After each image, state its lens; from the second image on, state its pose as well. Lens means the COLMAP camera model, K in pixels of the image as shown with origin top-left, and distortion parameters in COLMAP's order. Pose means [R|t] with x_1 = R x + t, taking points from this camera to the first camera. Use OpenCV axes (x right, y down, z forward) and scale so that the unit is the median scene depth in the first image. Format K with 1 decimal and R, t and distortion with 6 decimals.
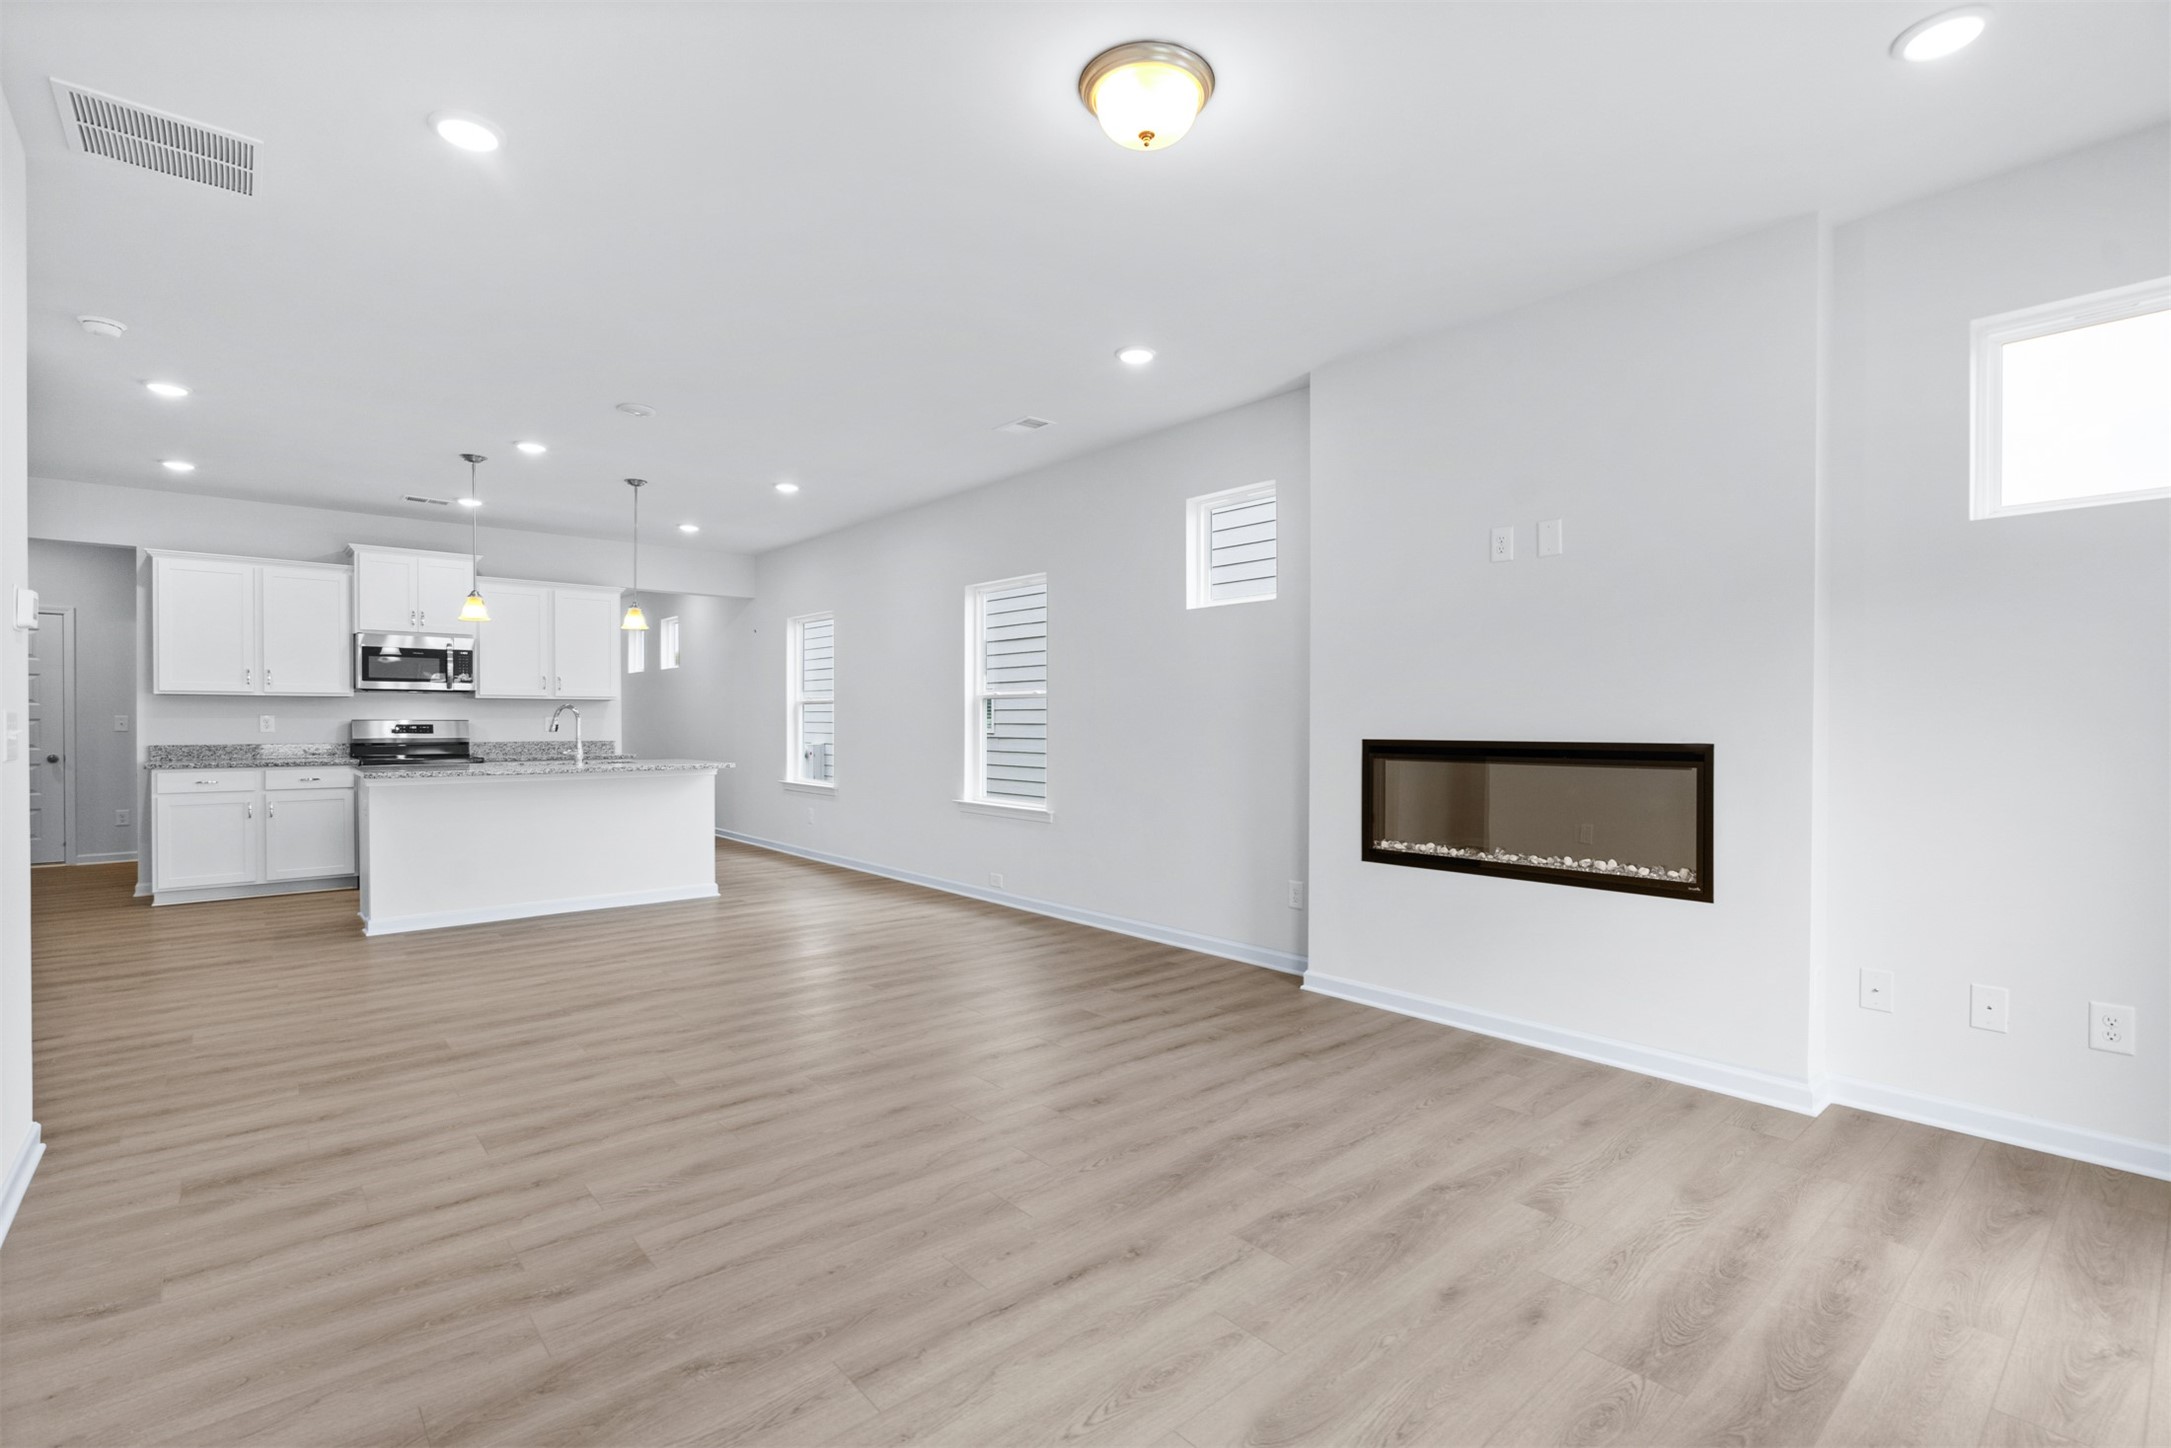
lens RADIAL K [[1036.3, 0, 1085.1], [0, 1036.3, 719.5], [0, 0, 1]] dist [-0.009998, -0.000716]
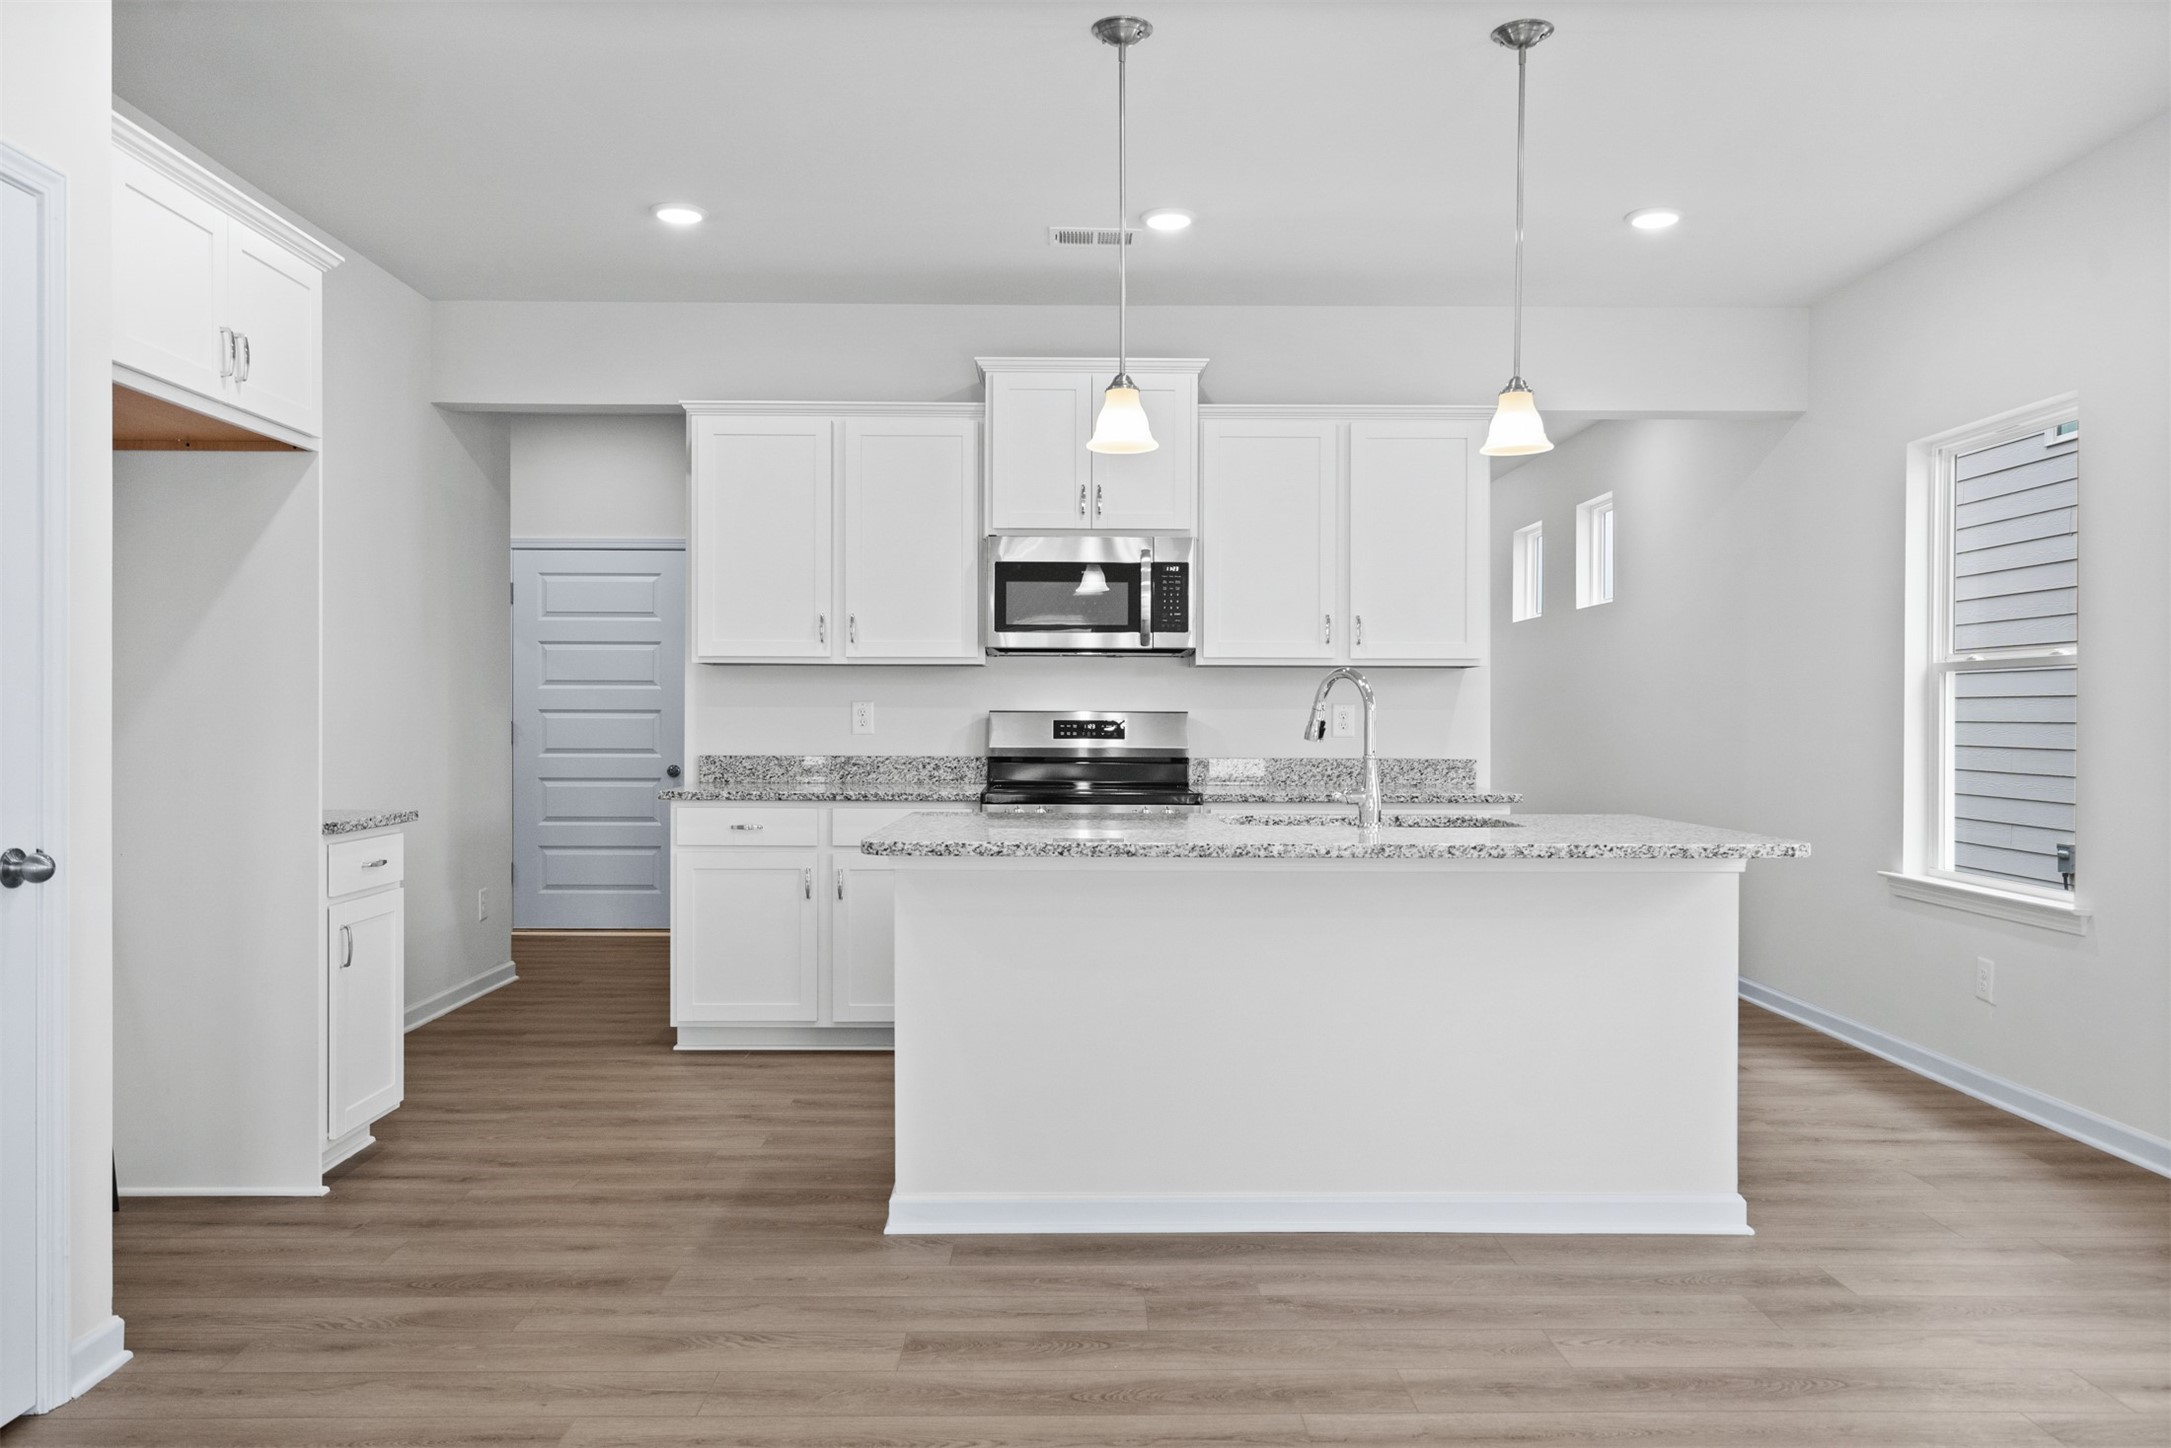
lens RADIAL K [[1599.6, 0, 1097.4], [0, 1599.6, 737.3], [0, 0, 1]] dist [0.016362, 0.001845]
pose [[0.781110, 0.009091, -0.624327, -0.185933], [-0.002983, 0.999937, 0.010828, 0.004764], [0.624386, -0.006595, 0.781088, 0.438955]]
